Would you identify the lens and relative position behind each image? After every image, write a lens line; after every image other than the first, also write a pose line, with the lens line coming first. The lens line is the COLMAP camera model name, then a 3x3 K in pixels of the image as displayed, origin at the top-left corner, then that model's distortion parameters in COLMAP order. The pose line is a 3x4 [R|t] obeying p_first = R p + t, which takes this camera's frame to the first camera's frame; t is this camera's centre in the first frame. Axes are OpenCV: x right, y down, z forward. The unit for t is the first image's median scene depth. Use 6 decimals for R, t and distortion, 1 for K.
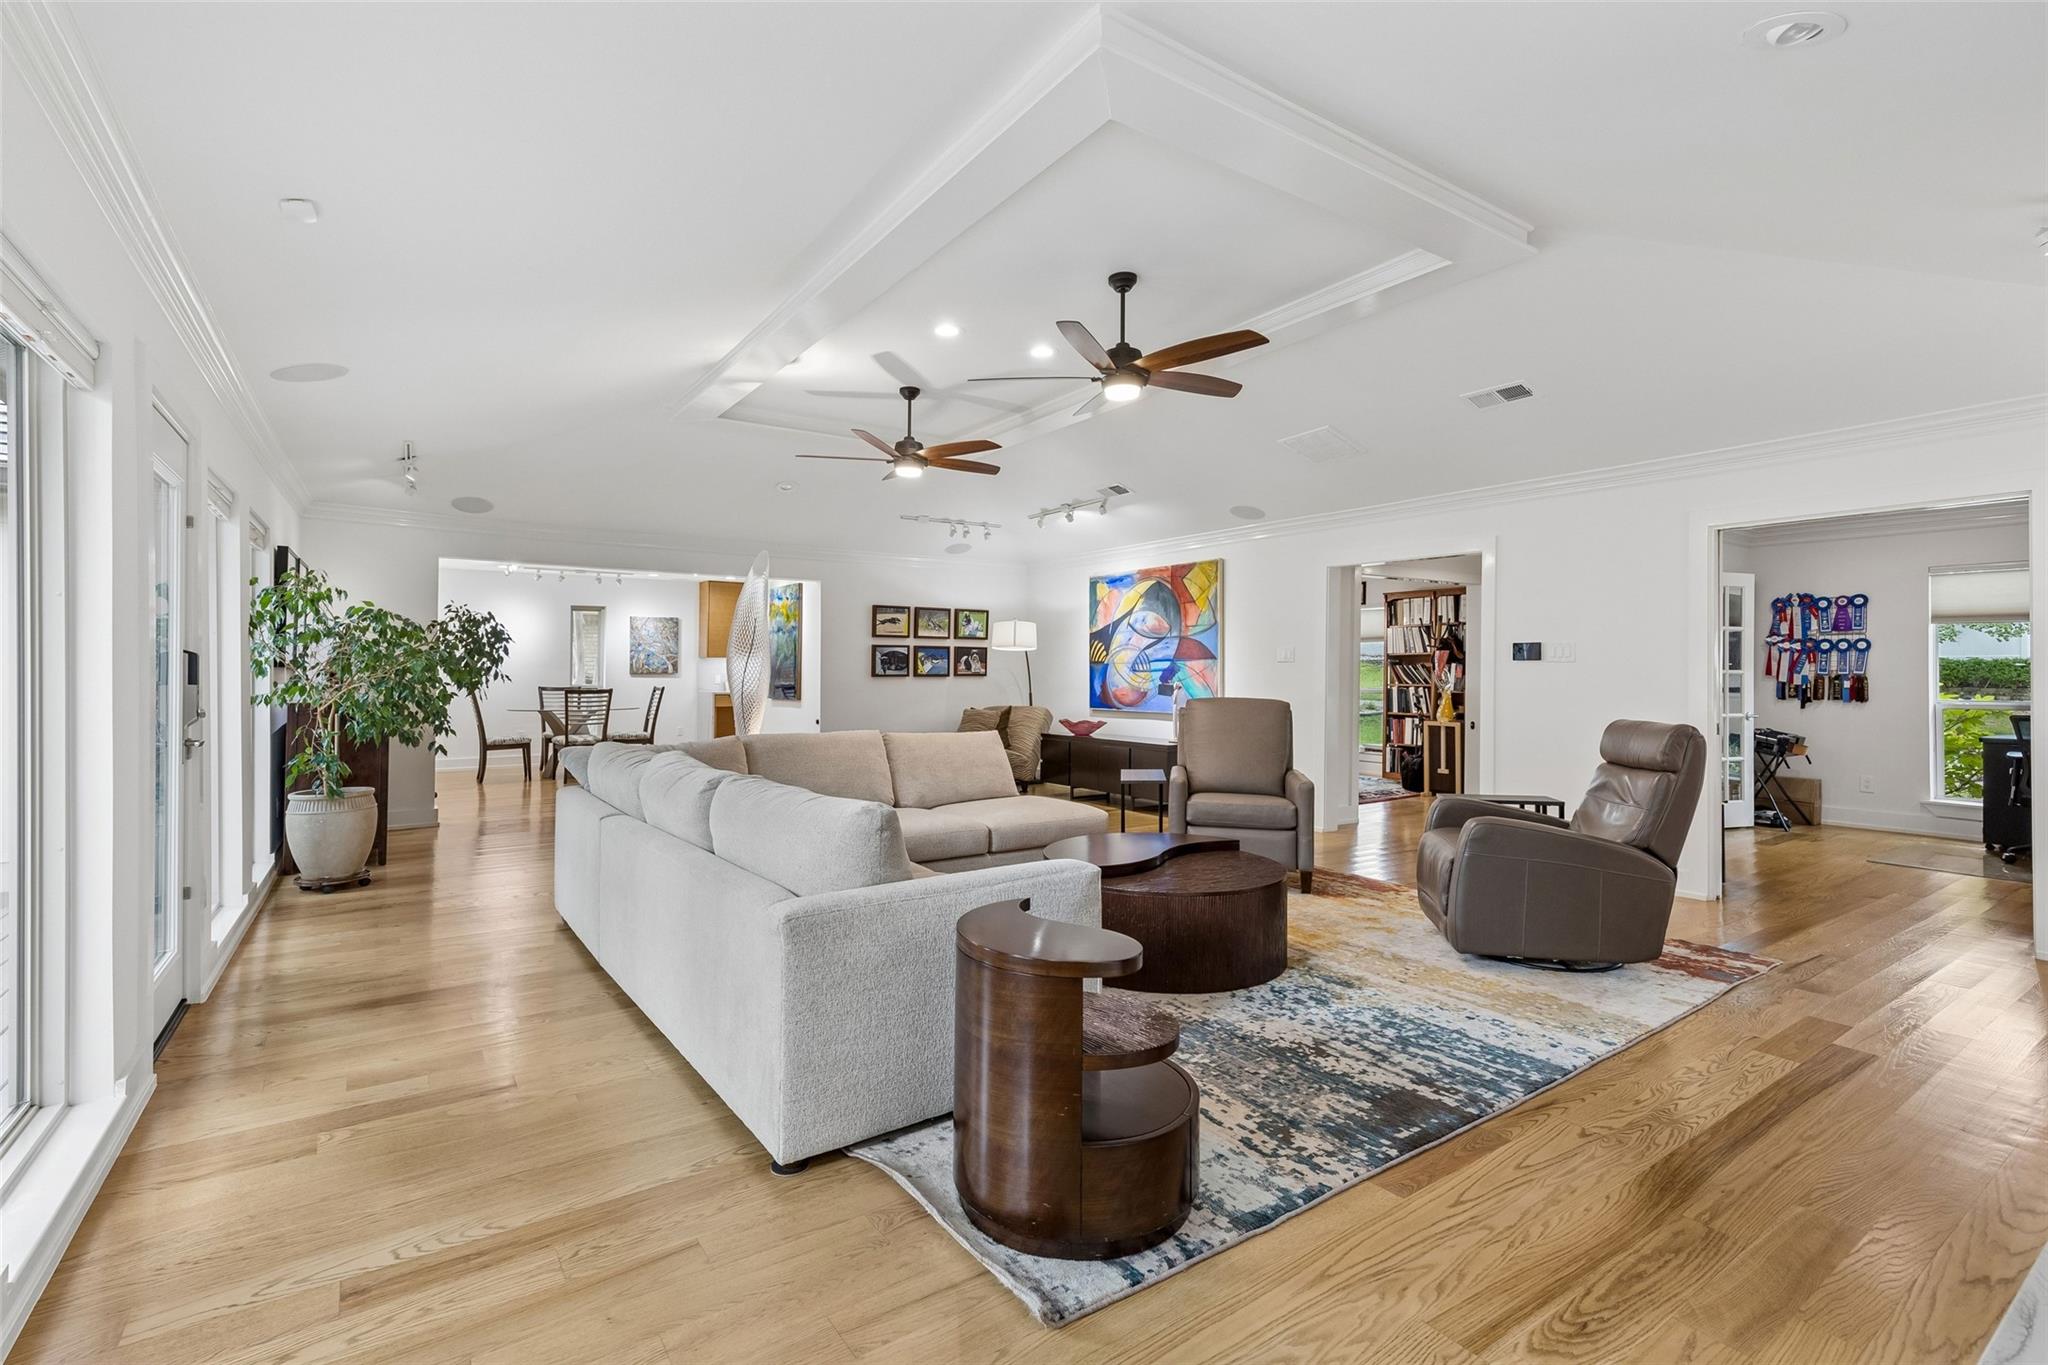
lens RADIAL K [[942.6, 0, 1058.0], [0, 942.6, 645.8], [0, 0, 1]] dist [0.013047, -0.001159]
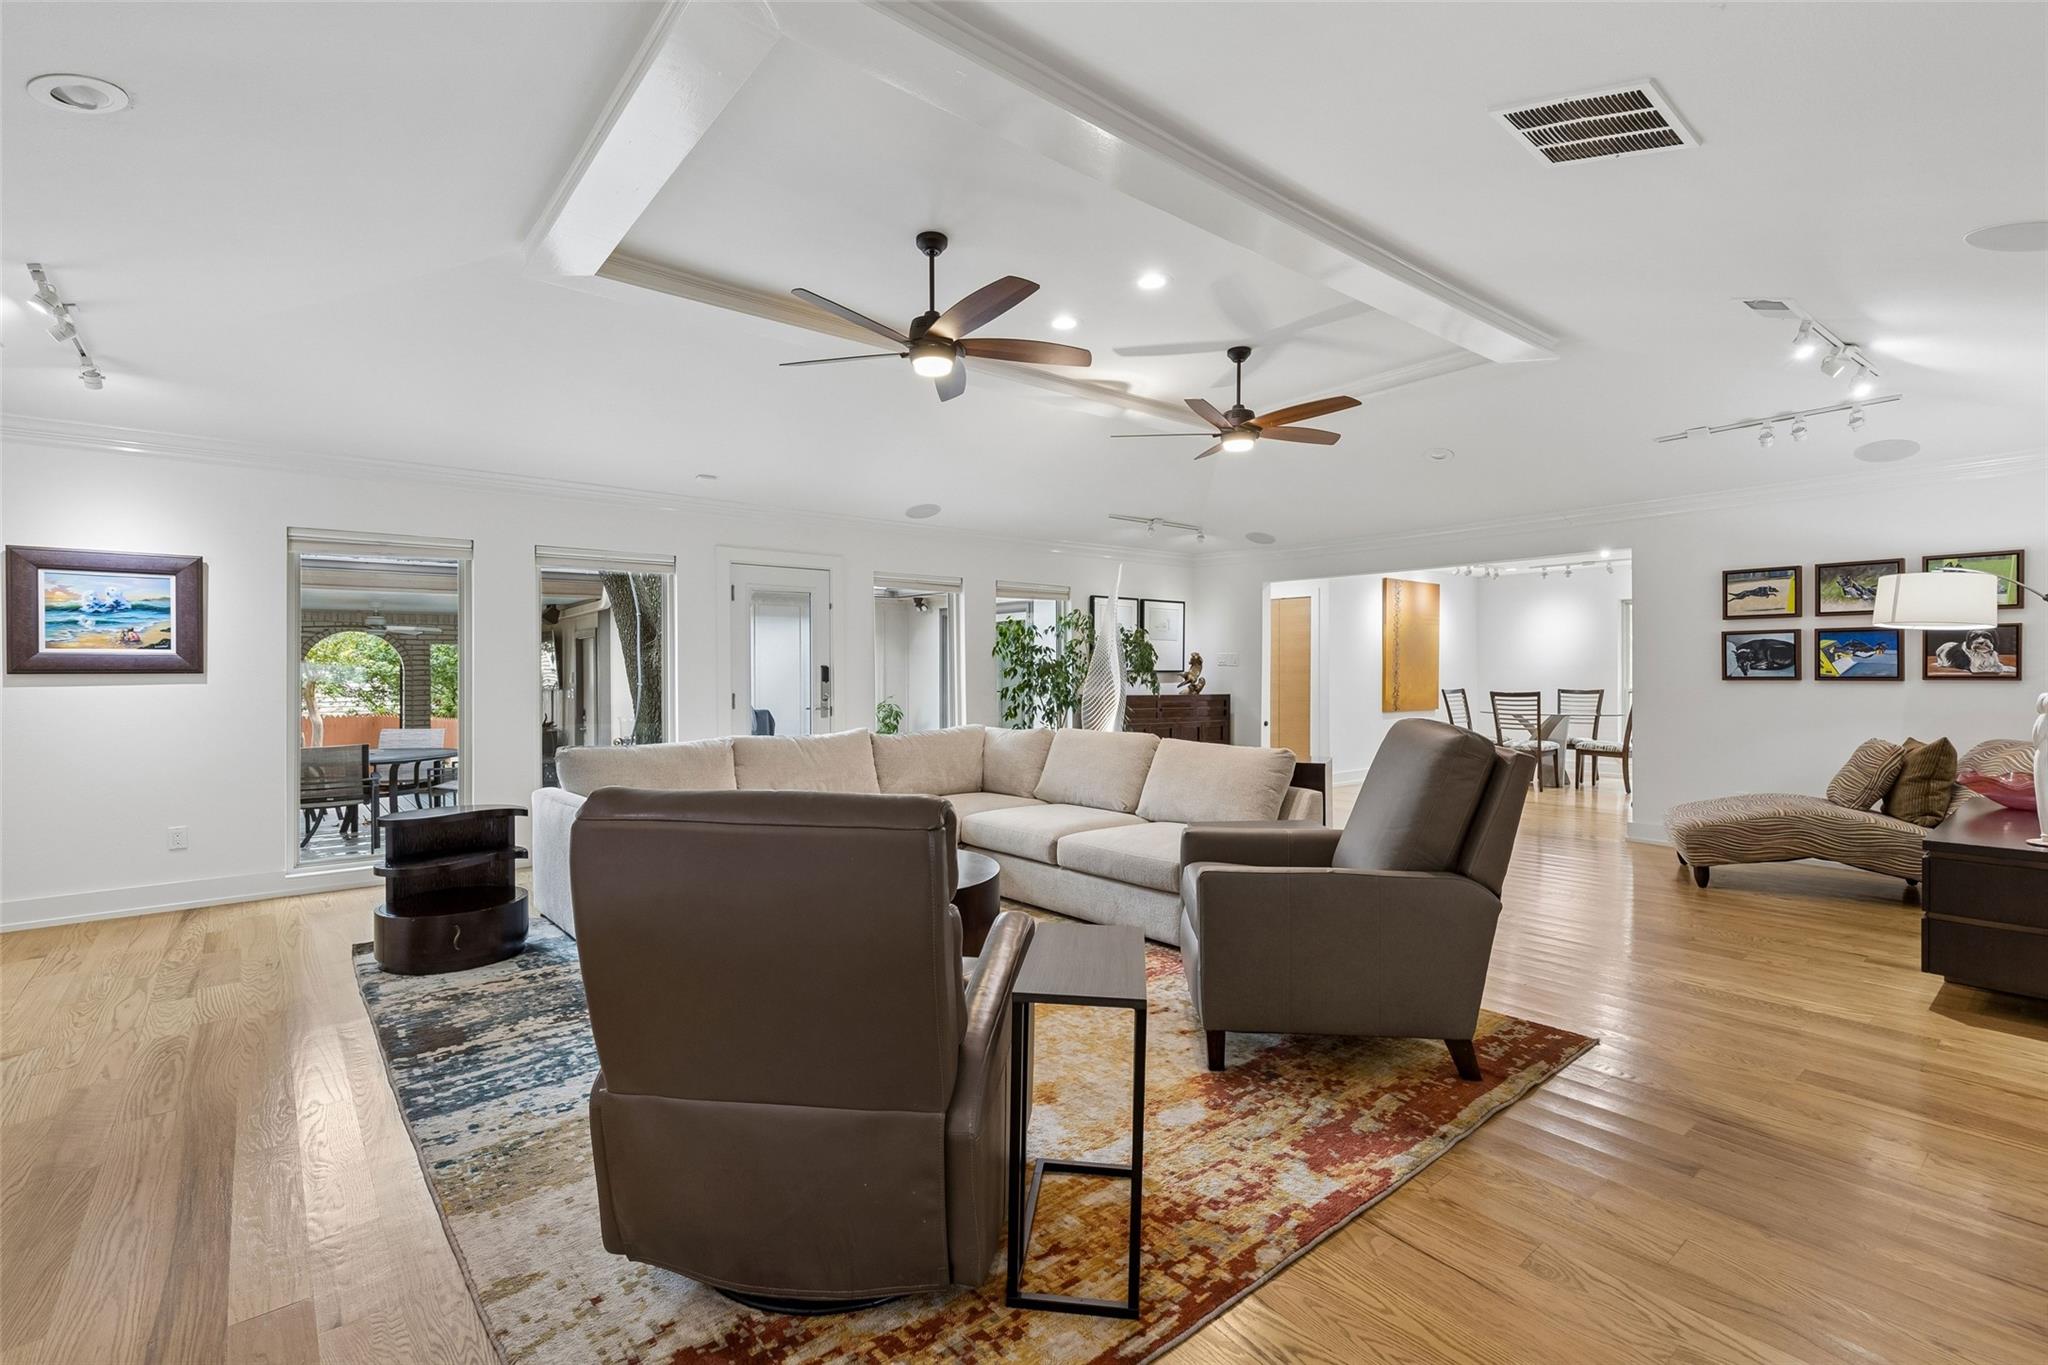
lens RADIAL K [[942.6, 0, 1001.5], [0, 942.6, 669.7], [0, 0, 1]] dist [0.013047, -0.001159]
pose [[0.041577, -0.004209, -0.999126, 0.491433], [0.030414, 0.999533, -0.002945, 0.013394], [0.998672, -0.030265, 0.041686, 0.514096]]
